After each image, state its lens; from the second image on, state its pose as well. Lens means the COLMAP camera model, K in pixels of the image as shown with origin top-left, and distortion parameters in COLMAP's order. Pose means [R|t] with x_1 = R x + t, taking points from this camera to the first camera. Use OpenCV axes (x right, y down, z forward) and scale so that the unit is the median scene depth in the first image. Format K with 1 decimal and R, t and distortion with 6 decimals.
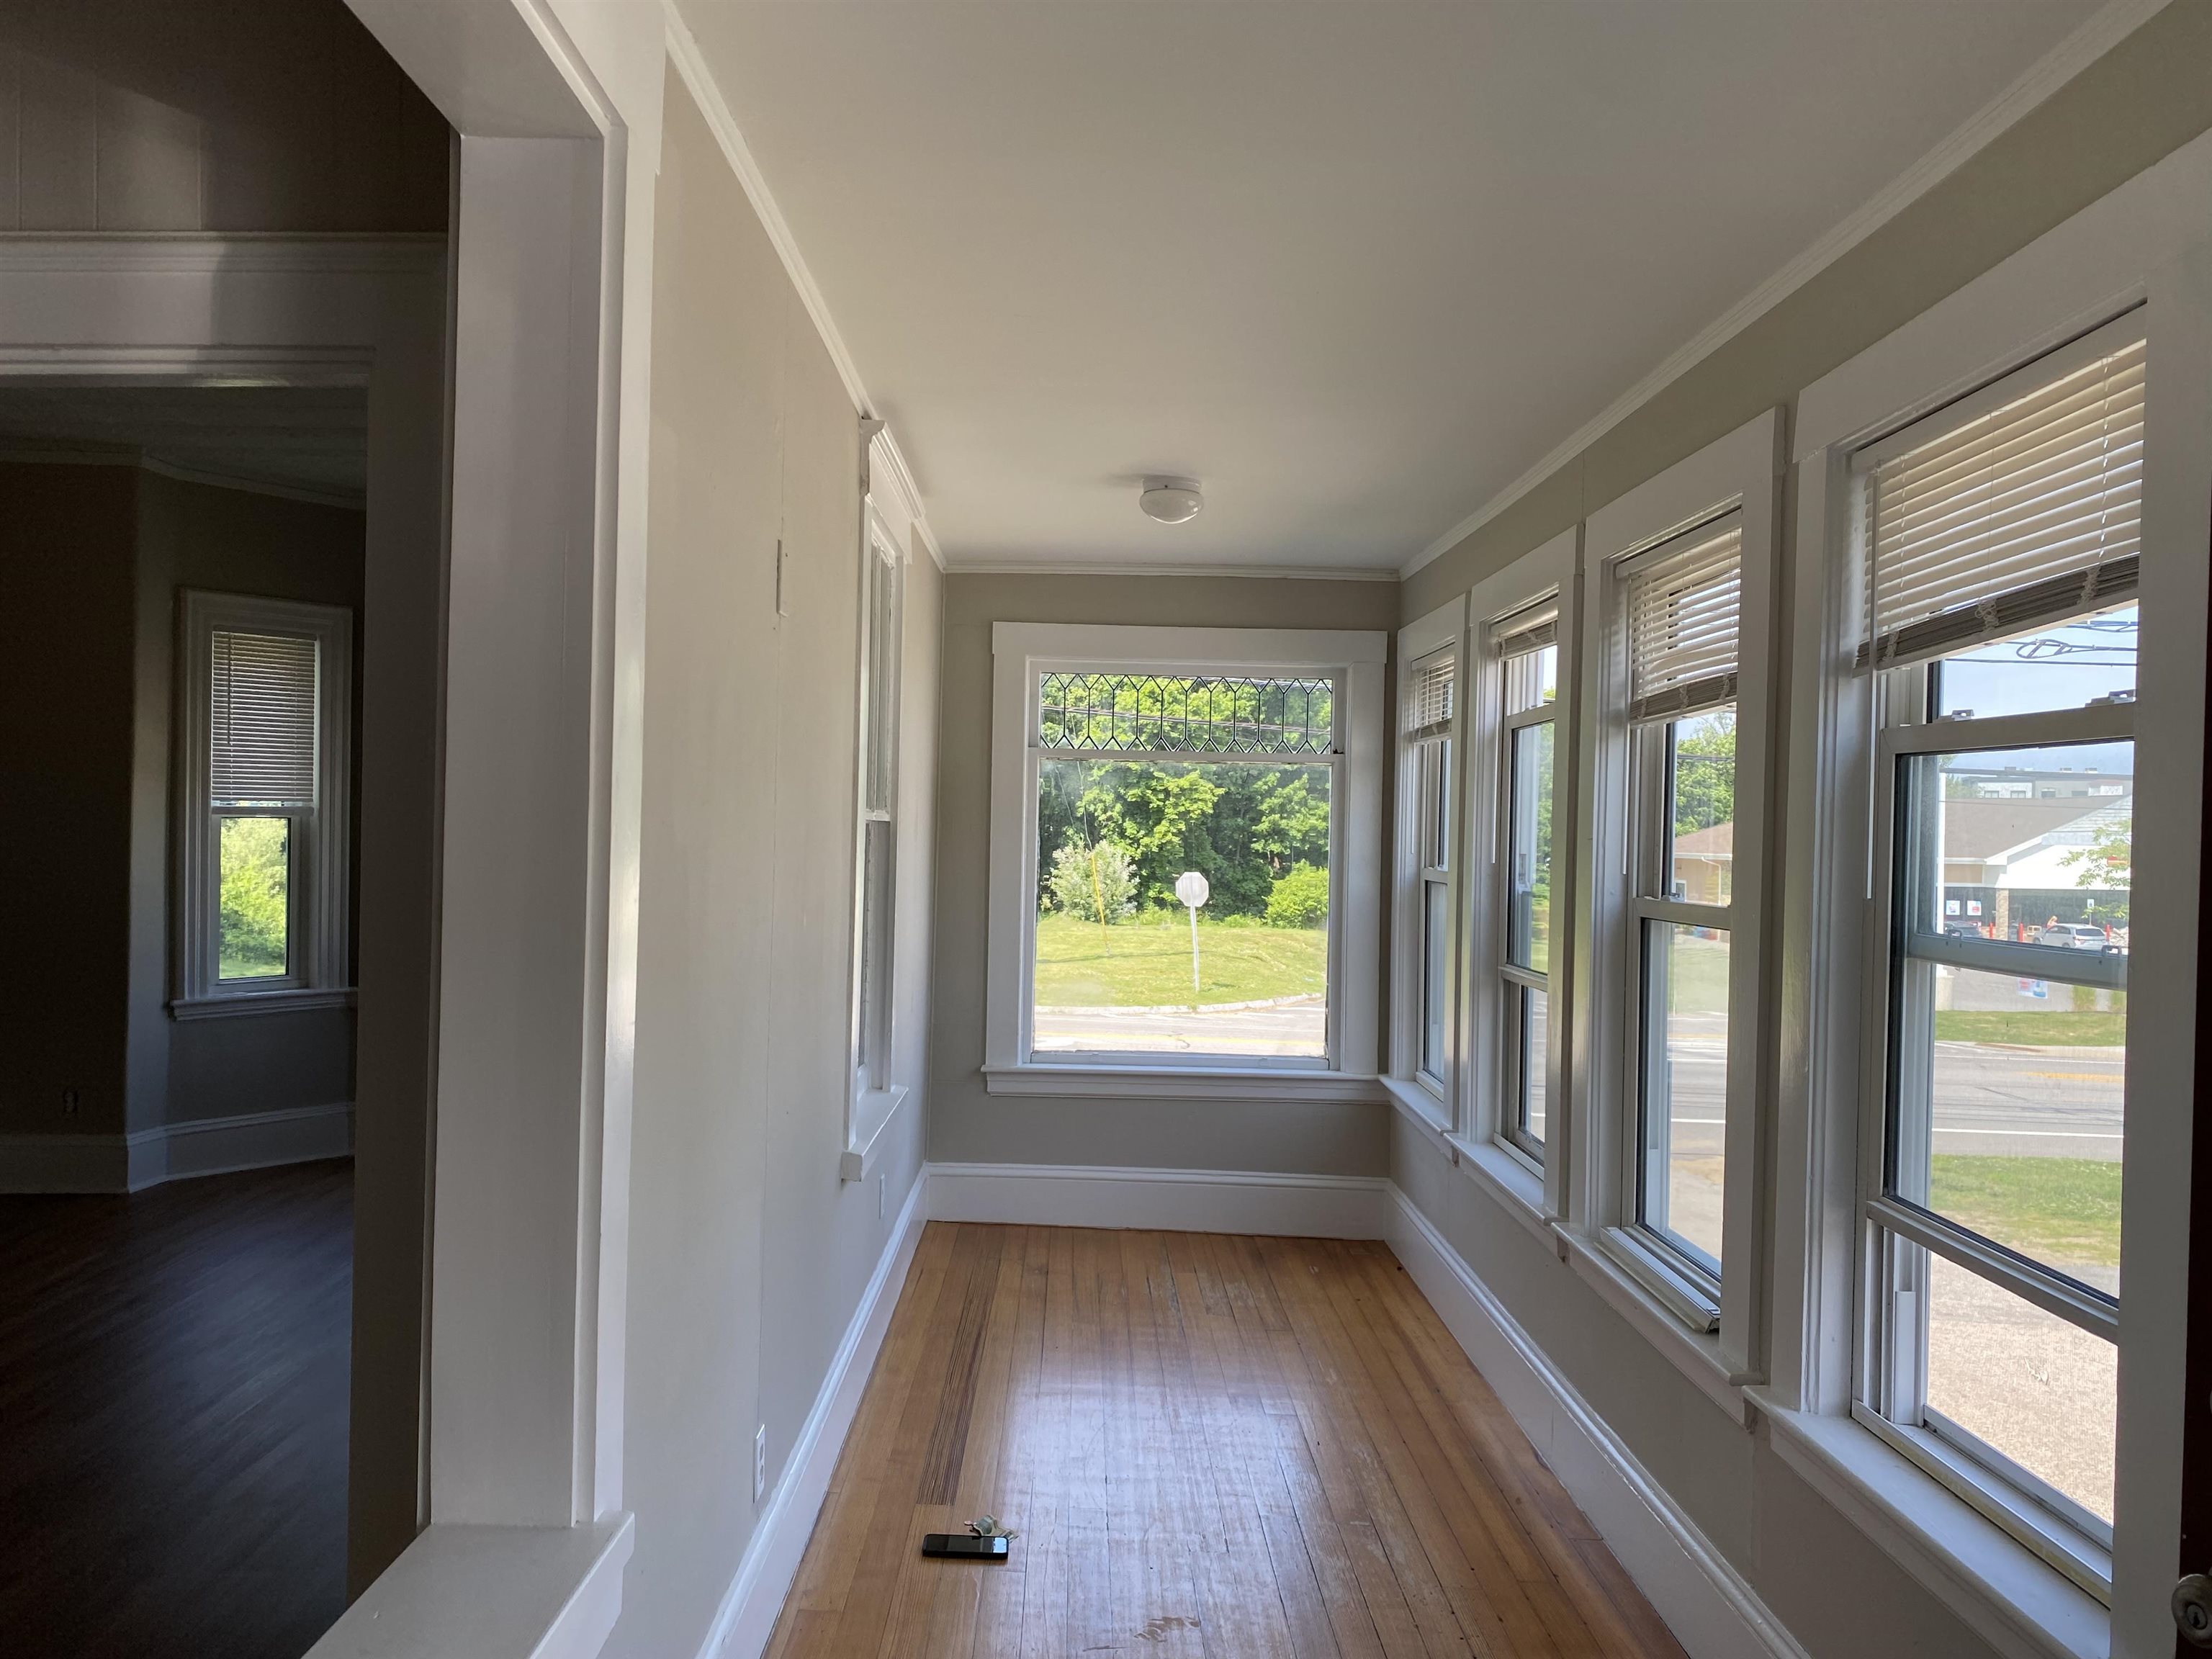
lens RADIAL K [[1681.1, 0, 1088.1], [0, 1681.1, 845.1], [0, 0, 1]] dist [0.028833, -0.033379]
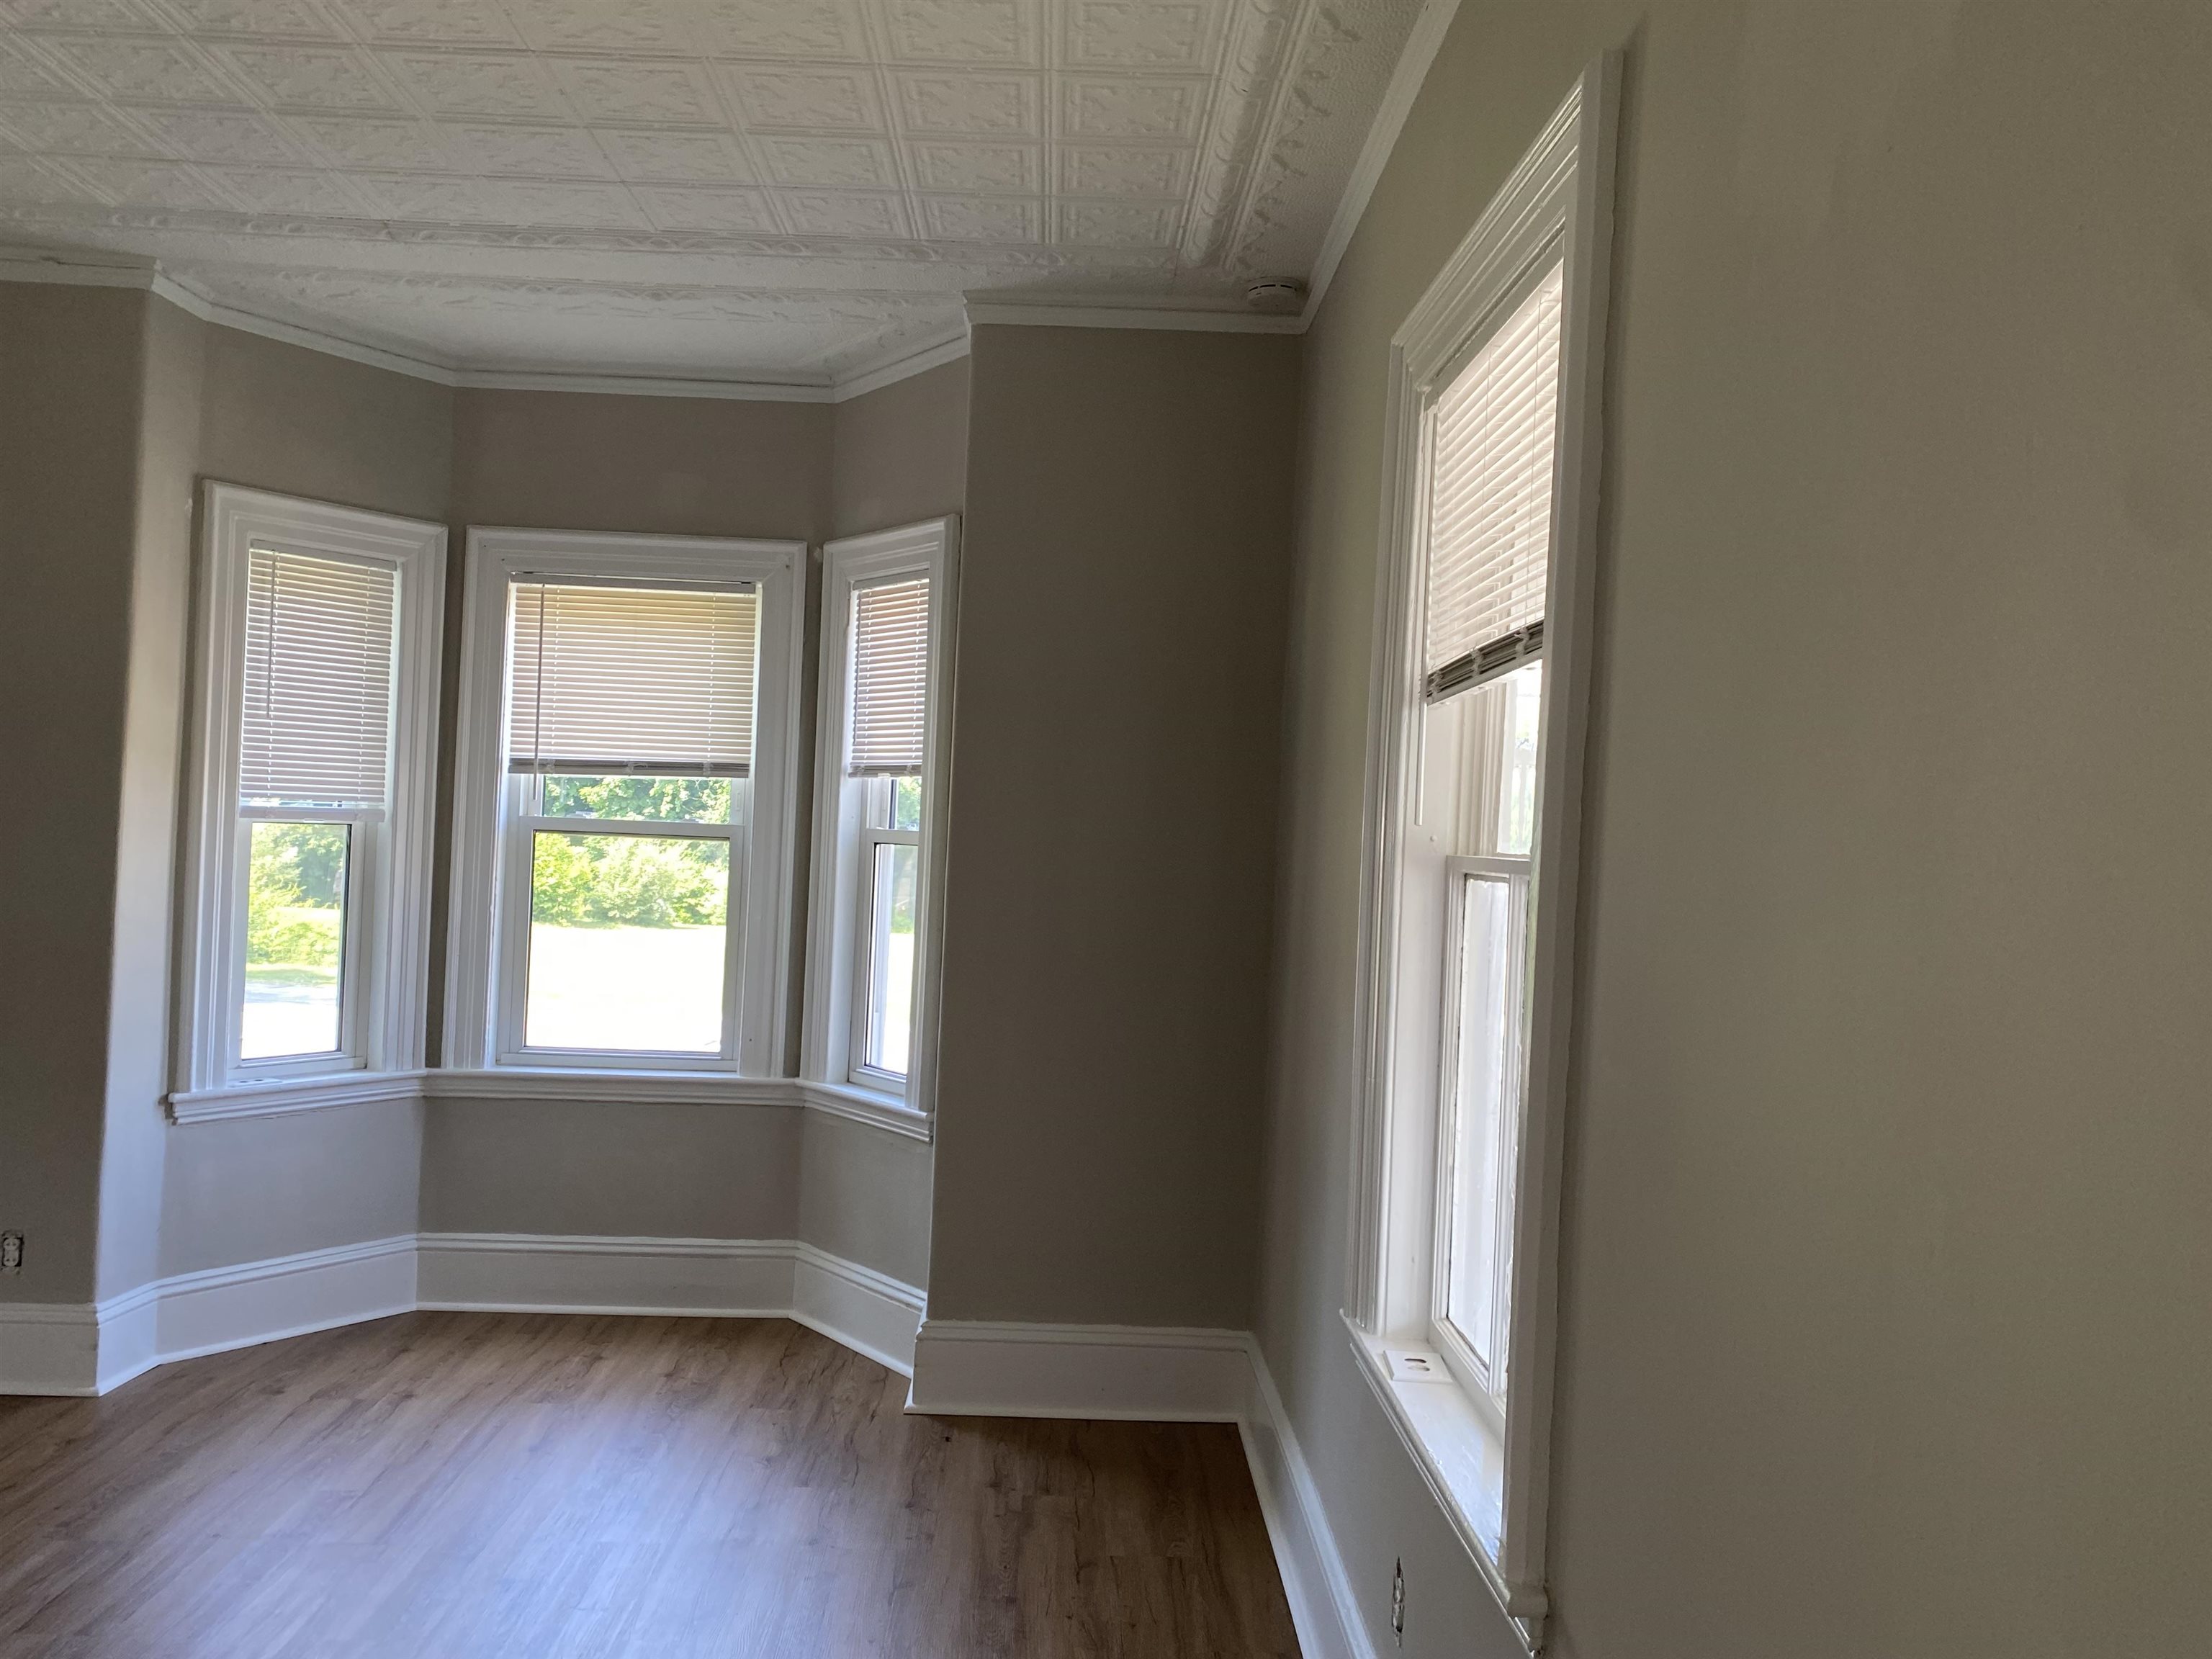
lens RADIAL K [[1681.1, 0, 1100.8], [0, 1681.1, 829.8], [0, 0, 1]] dist [0.028833, -0.033379]
pose [[0.999756, 0.020192, 0.008937, -0.180934], [-0.019997, 0.999571, -0.021397, -0.005894], [-0.009365, 0.021213, 0.999731, 0.322477]]
